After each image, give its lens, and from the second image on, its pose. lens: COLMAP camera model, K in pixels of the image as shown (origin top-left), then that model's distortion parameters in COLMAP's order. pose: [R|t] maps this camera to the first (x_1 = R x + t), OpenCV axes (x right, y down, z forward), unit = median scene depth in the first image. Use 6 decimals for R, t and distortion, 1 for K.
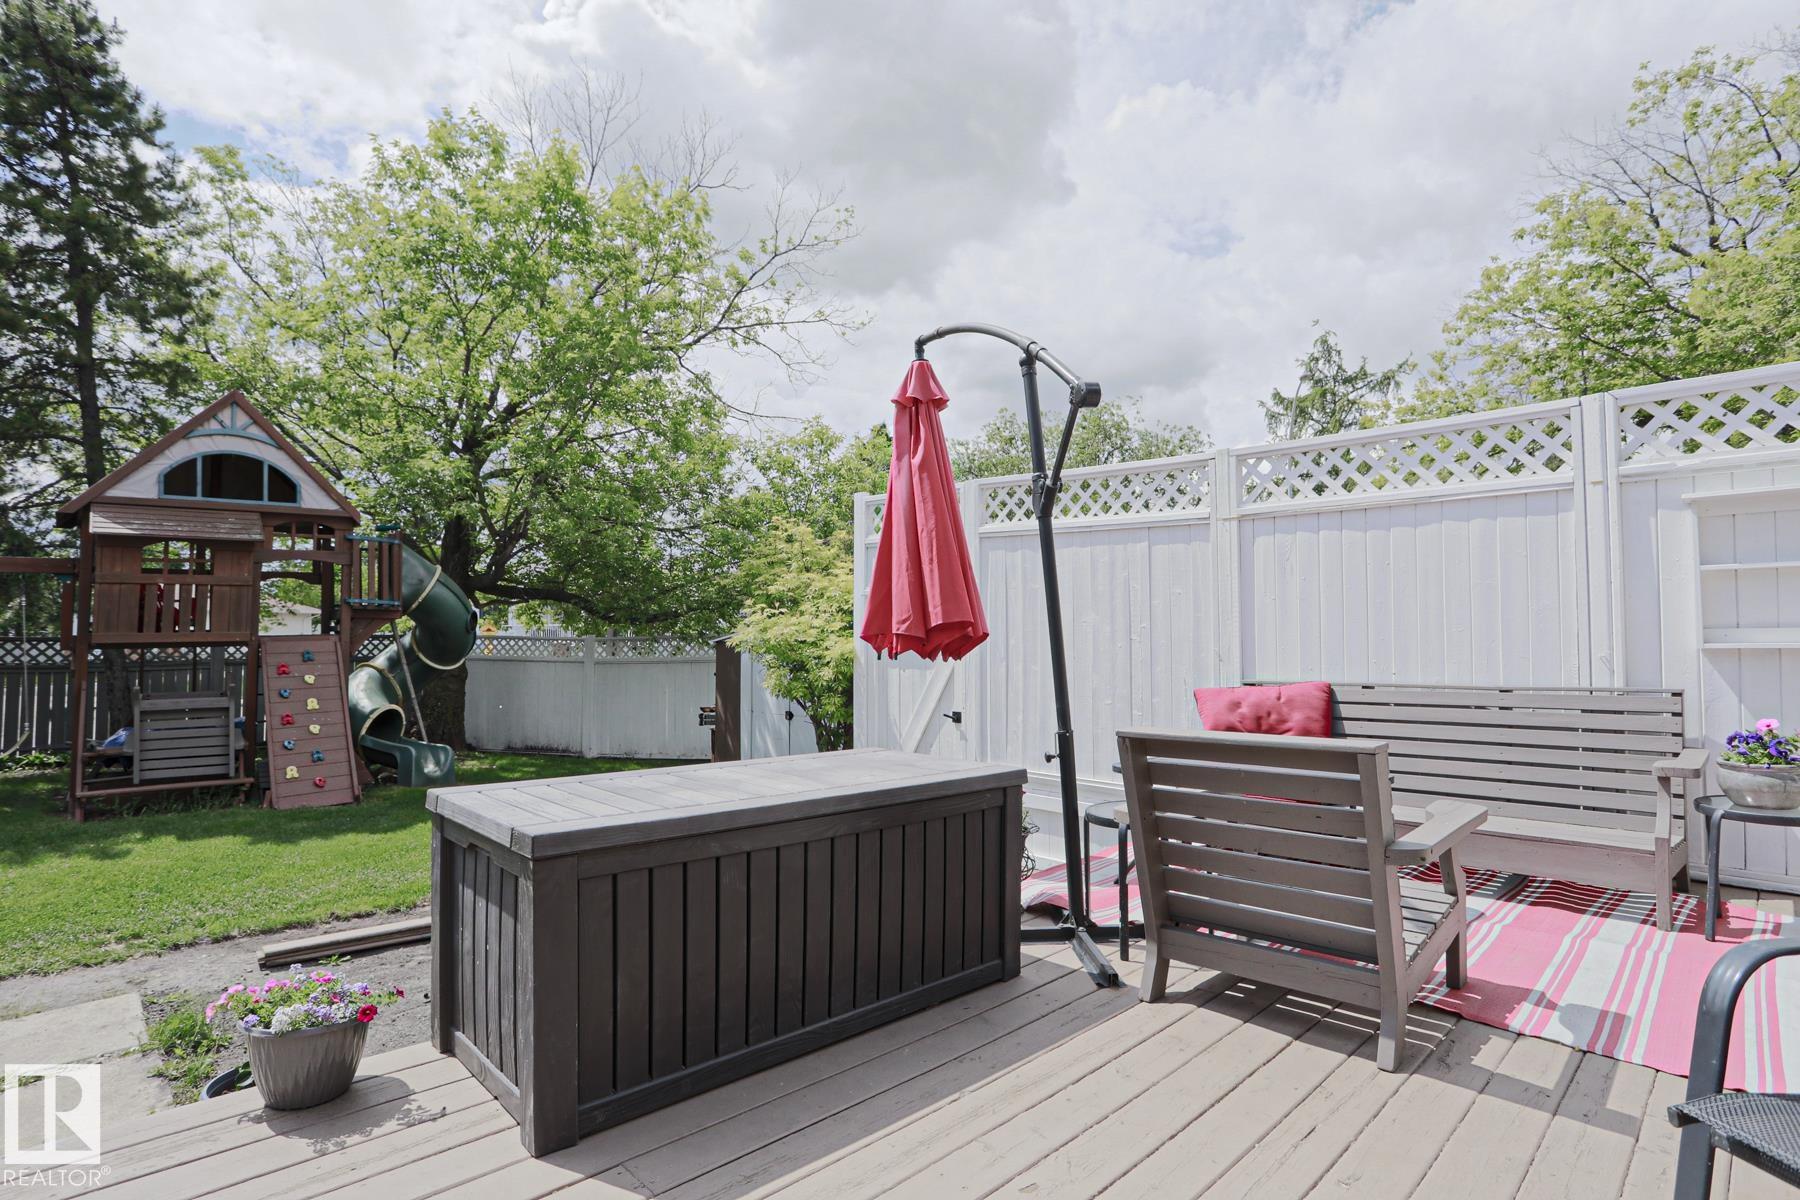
lens RADIAL K [[939.1, 0, 900.0], [0, 939.1, 600.0], [0, 0, 1]] dist [0.000864, 0.000293]
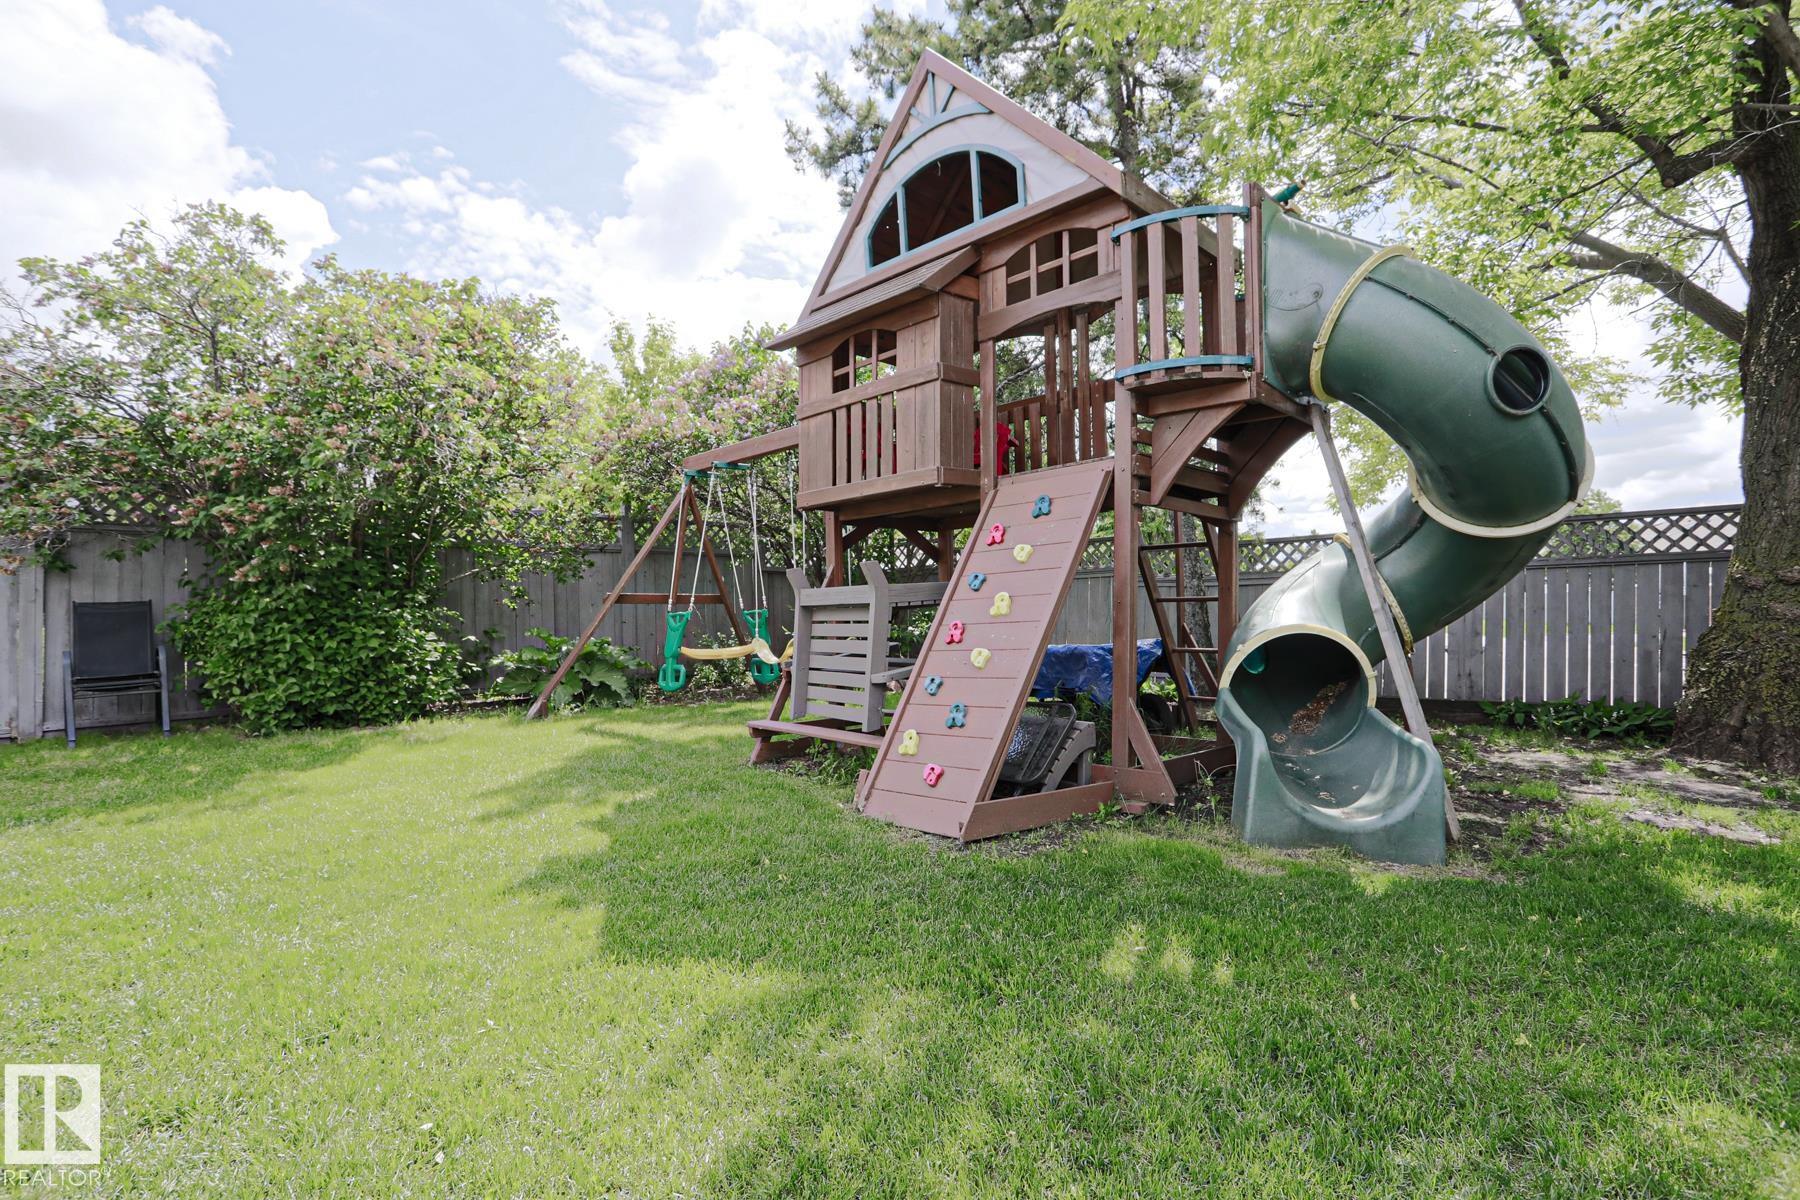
lens RADIAL K [[899.7, 0, 900.0], [0, 899.7, 600.0], [0, 0, 1]] dist [-0.002960, -0.000229]
pose [[-0.060999, -0.004820, -0.998126, -0.176519], [0.052077, 0.998611, -0.008005, 0.112465], [0.996778, -0.052467, -0.060663, 1.011358]]
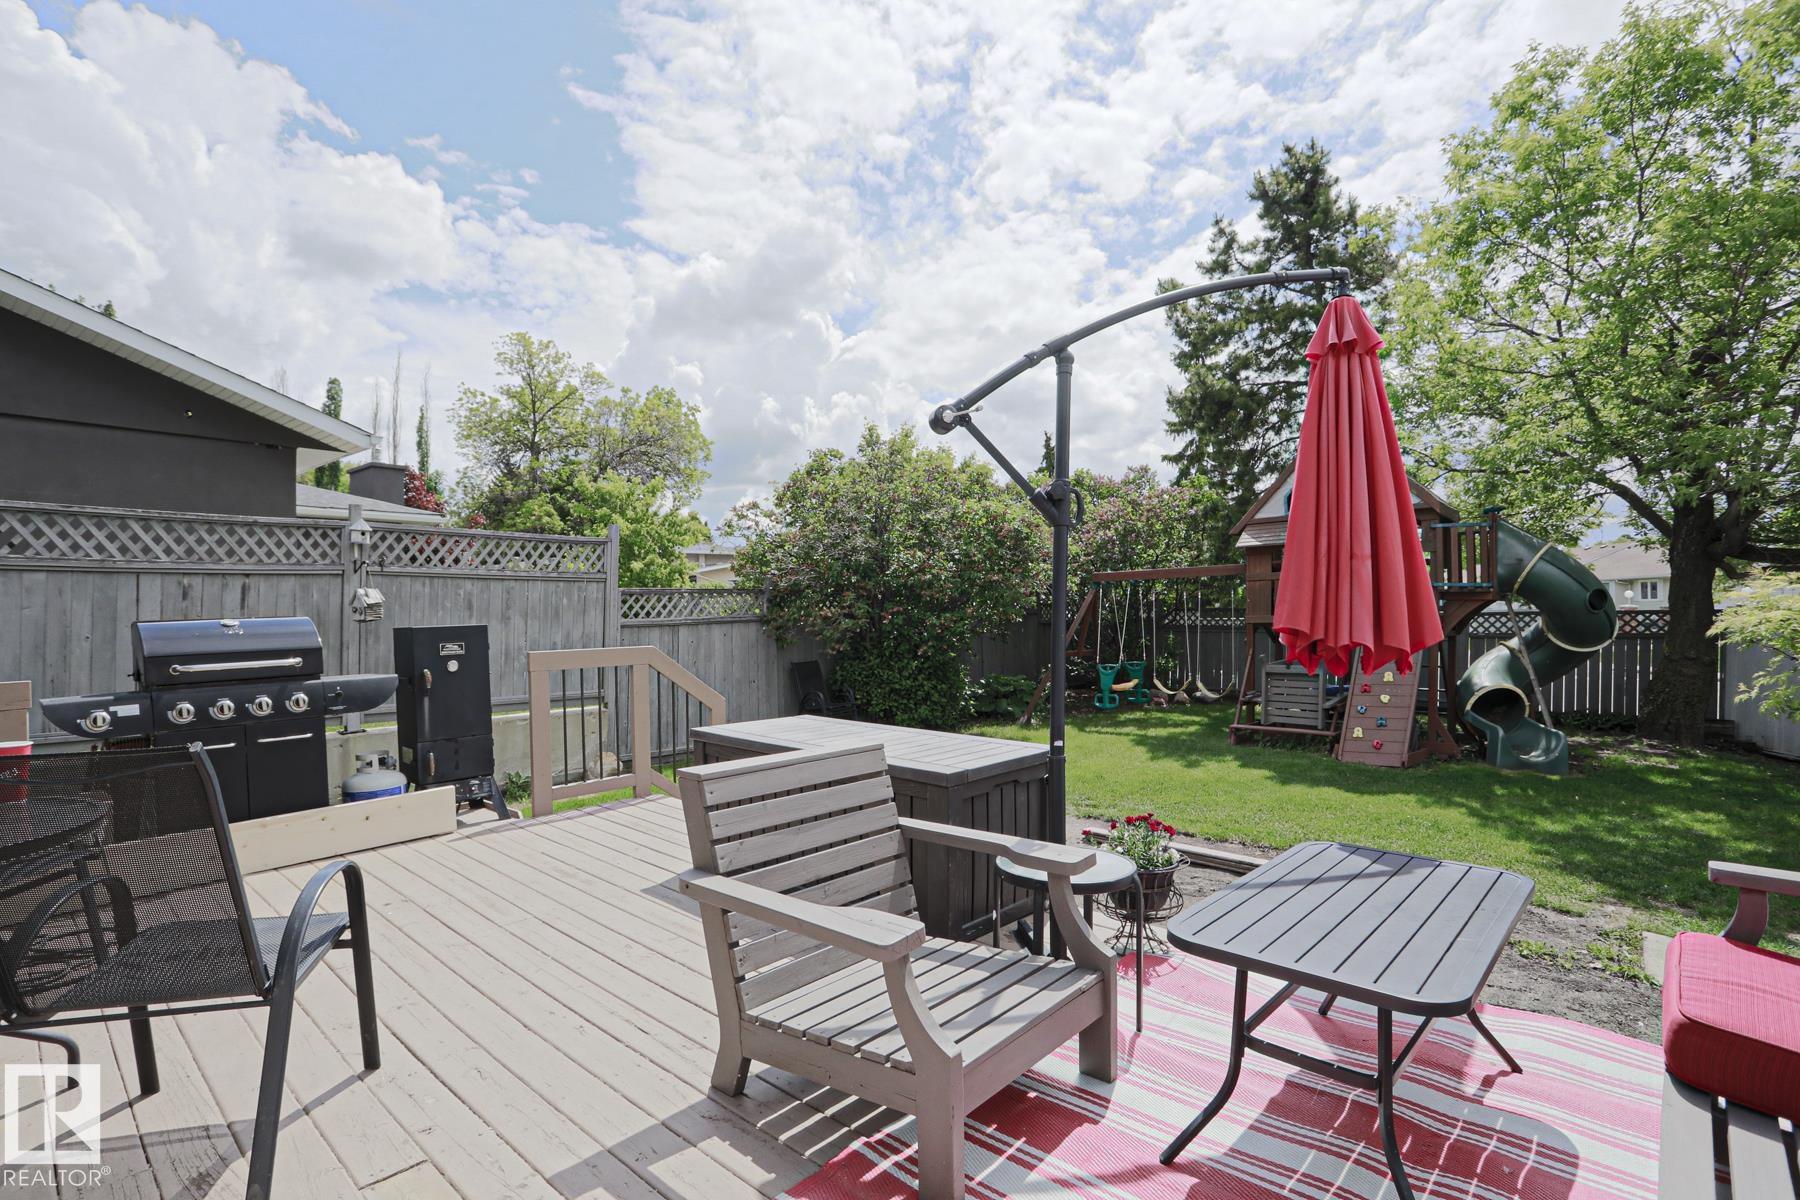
lens RADIAL K [[939.1, 0, 900.0], [0, 939.1, 600.0], [0, 0, 1]] dist [0.000864, 0.000293]
pose [[0.012443, -0.003284, -0.999917, 0.536184], [0.051260, 0.998682, -0.002642, -0.011136], [0.998608, -0.051223, 0.012595, 0.414739]]
